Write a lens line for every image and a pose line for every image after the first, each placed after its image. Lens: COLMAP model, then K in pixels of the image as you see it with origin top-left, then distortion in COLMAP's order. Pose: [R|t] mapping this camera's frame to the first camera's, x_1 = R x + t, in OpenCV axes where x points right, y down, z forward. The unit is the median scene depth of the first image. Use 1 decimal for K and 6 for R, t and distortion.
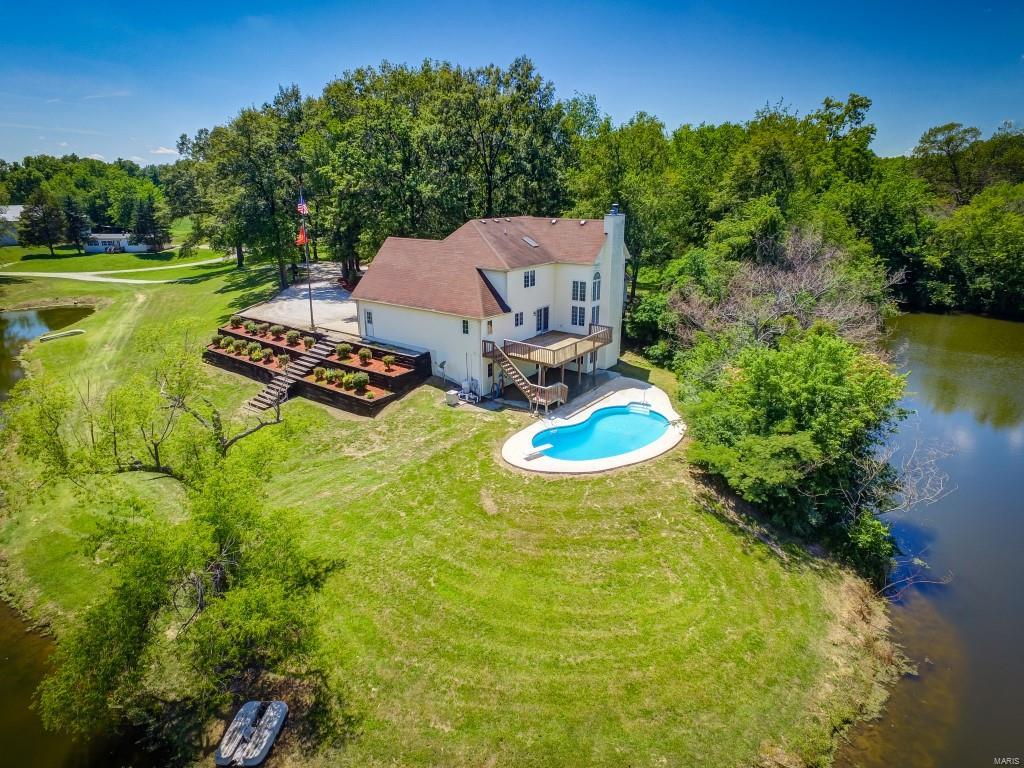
lens RADIAL K [[587.8, 0, 510.4], [0, 587.8, 358.3], [0, 0, 1]] dist [-0.002226, -0.000299]
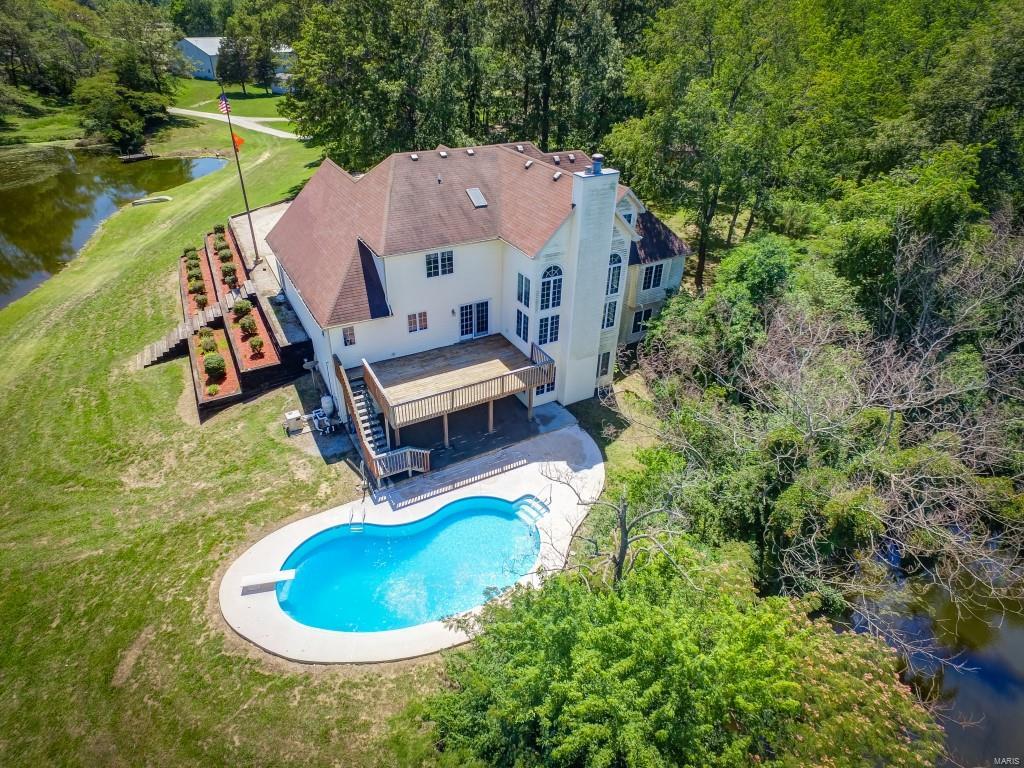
lens RADIAL K [[587.8, 0, 510.4], [0, 587.8, 358.3], [0, 0, 1]] dist [-0.002226, -0.000299]
pose [[0.910524, 0.226454, -0.345927, 0.347780], [-0.132404, 0.952311, 0.274906, -0.222075], [0.391683, -0.204507, 0.897085, 0.420745]]
